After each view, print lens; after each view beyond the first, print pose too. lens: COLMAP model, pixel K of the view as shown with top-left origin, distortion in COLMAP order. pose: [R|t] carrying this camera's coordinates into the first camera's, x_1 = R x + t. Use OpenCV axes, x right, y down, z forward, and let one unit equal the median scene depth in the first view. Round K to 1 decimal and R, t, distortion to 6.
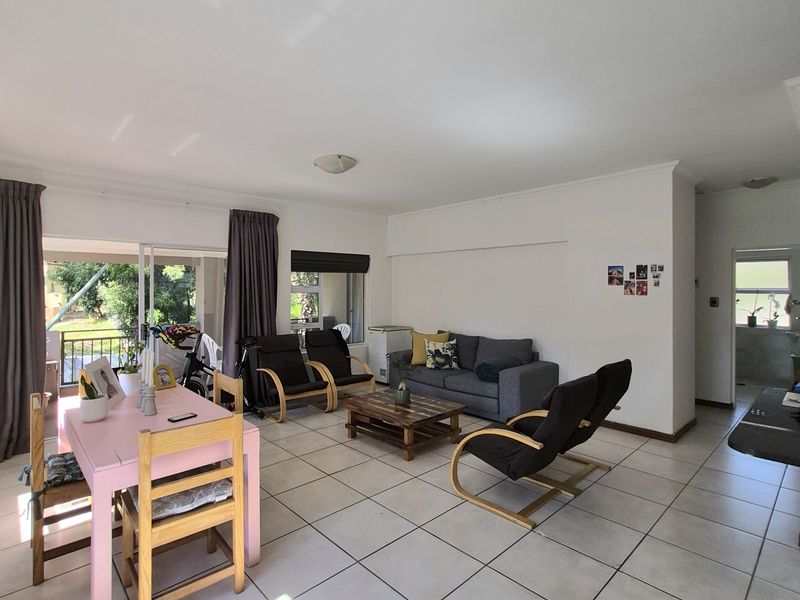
lens RADIAL K [[420.1, 0, 388.0], [0, 420.1, 285.2], [0, 0, 1]] dist [-0.000547, -0.000721]
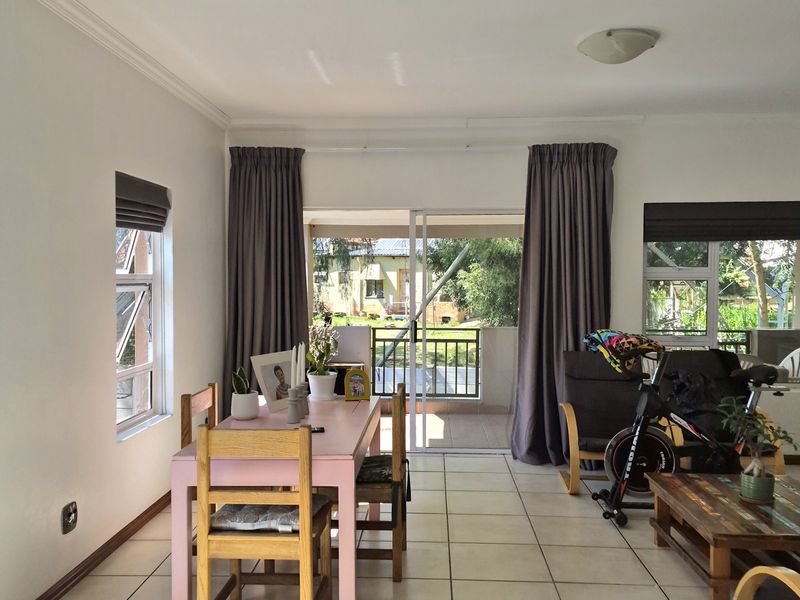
lens RADIAL K [[743.2, 0, 380.5], [0, 743.2, 298.4], [0, 0, 1]] dist [0.097923, -0.016104]
pose [[0.701487, 0.023892, -0.712282, 0.299241], [0.004905, 0.999252, 0.038349, 0.003578], [0.712665, -0.030396, 0.700845, 0.051059]]
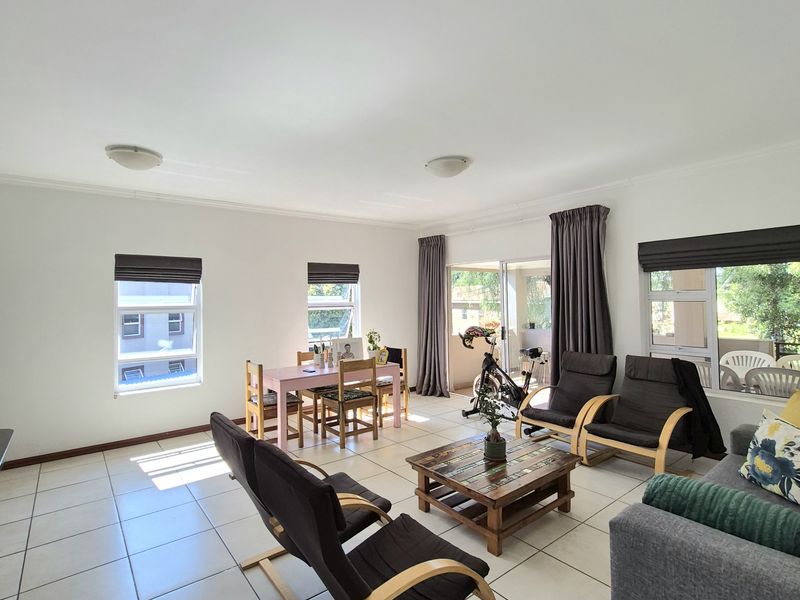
lens RADIAL K [[420.1, 0, 388.0], [0, 420.1, 285.2], [0, 0, 1]] dist [-0.000547, -0.000721]
pose [[-0.090235, -0.027679, -0.995536, 0.673083], [0.028855, 0.999121, -0.030394, -0.000234], [0.995502, -0.031469, -0.089357, 0.776109]]
